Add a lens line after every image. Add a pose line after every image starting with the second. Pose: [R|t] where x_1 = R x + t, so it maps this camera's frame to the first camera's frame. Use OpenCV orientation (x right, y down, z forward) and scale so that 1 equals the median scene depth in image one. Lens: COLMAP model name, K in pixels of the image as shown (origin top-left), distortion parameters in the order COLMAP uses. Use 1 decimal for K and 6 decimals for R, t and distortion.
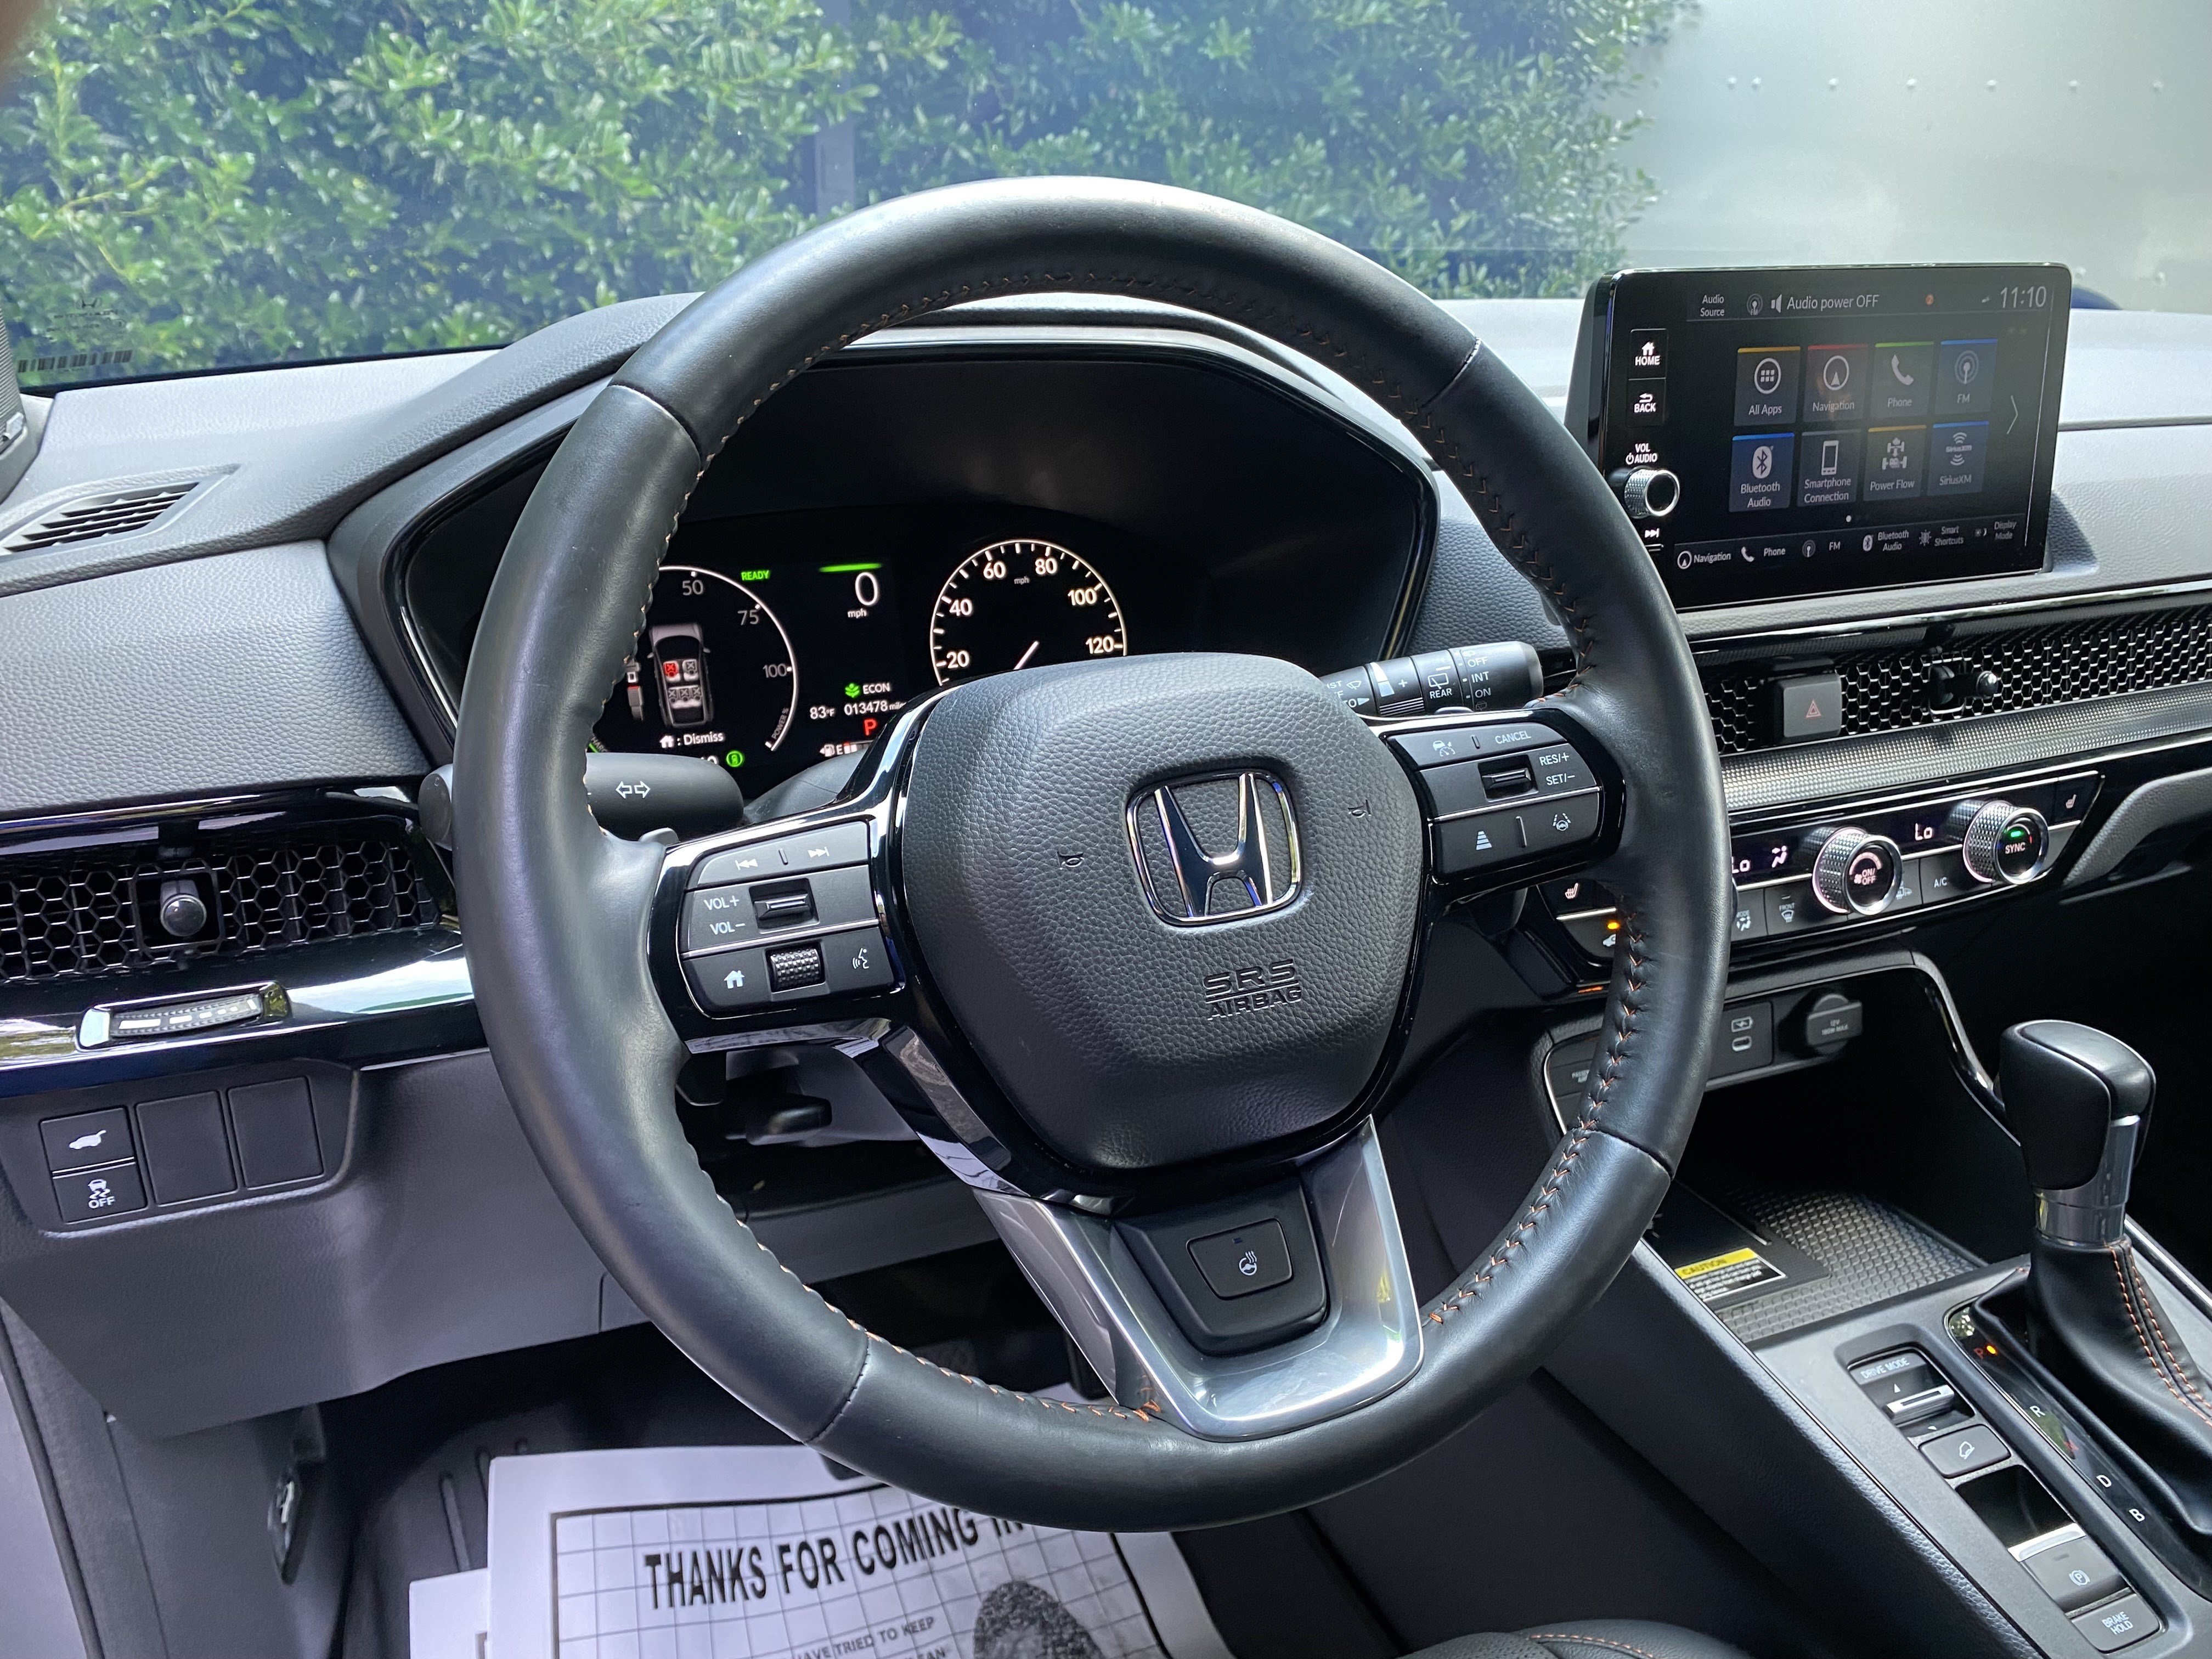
lens RADIAL K [[1701.3, 0, 1106.0], [0, 1701.3, 829.5], [0, 0, 1]] dist [0.001029, -0.007190]
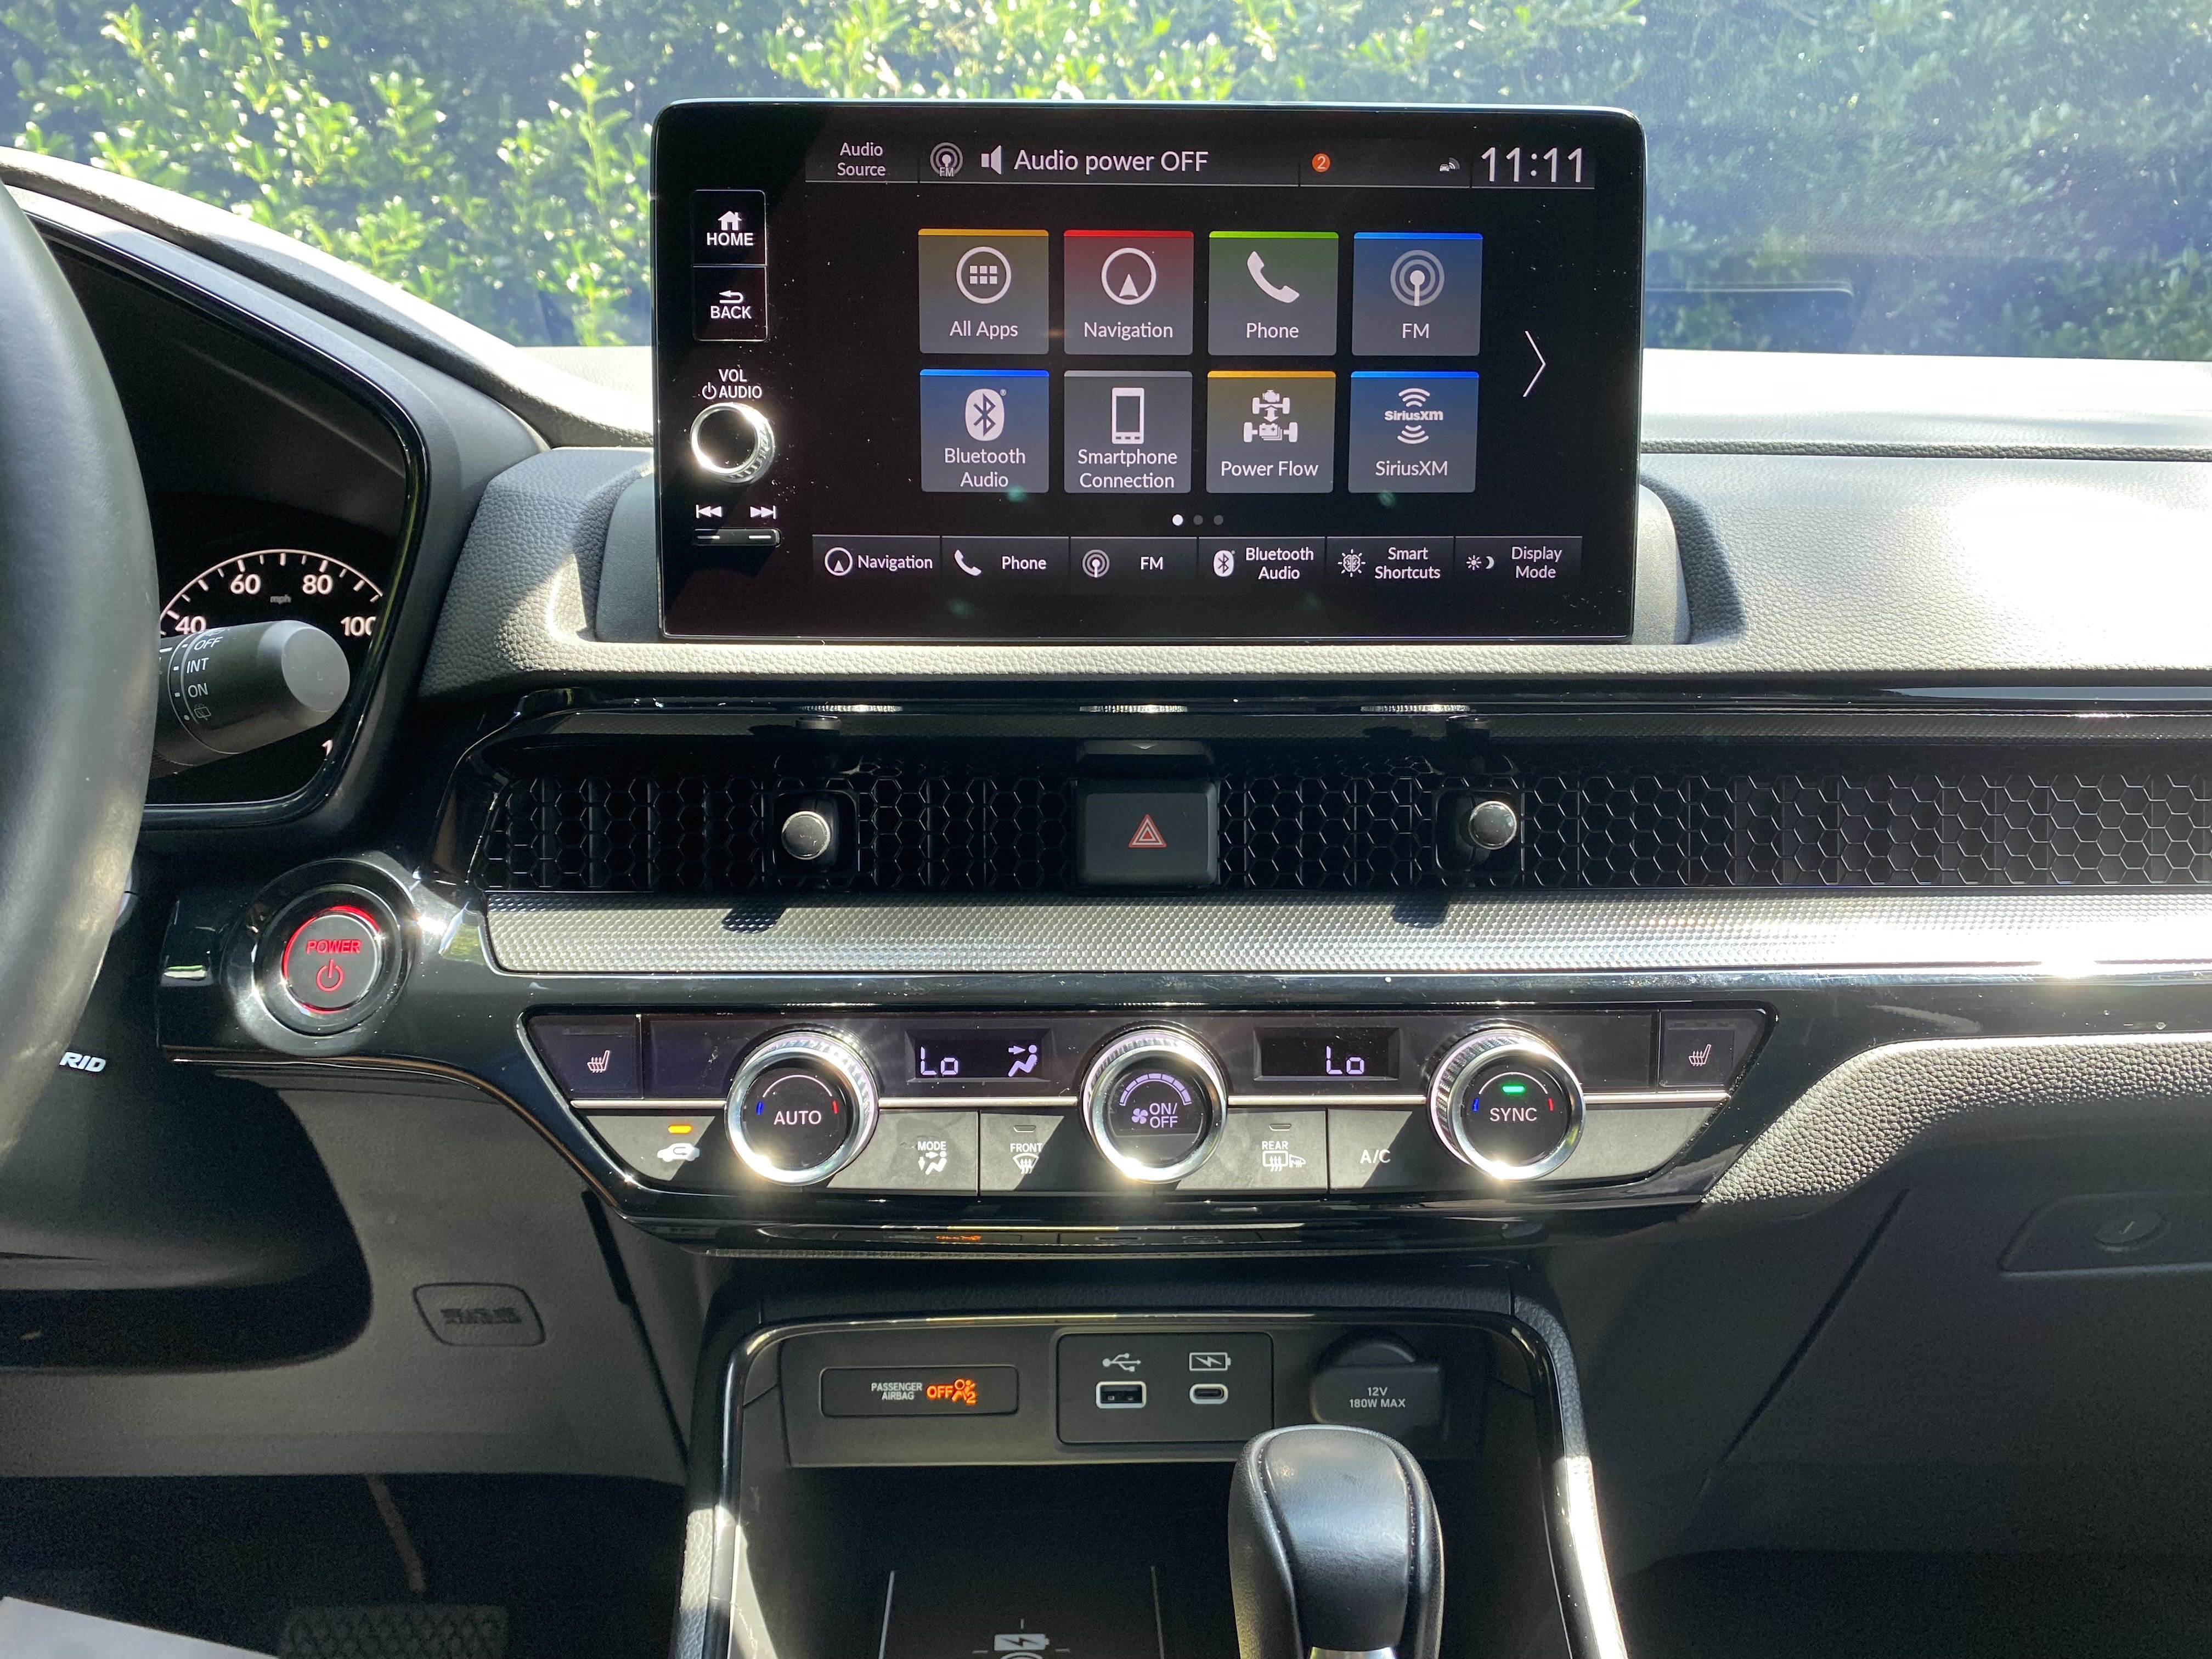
lens RADIAL K [[1670.2, 0, 1106.0], [0, 1670.2, 829.5], [0, 0, 1]] dist [0.070481, -0.087087]
pose [[0.926646, 0.079764, -0.367375, 0.633555], [-0.129612, 0.985100, -0.113042, -0.001778], [0.352884, 0.152366, 0.923178, 0.446900]]
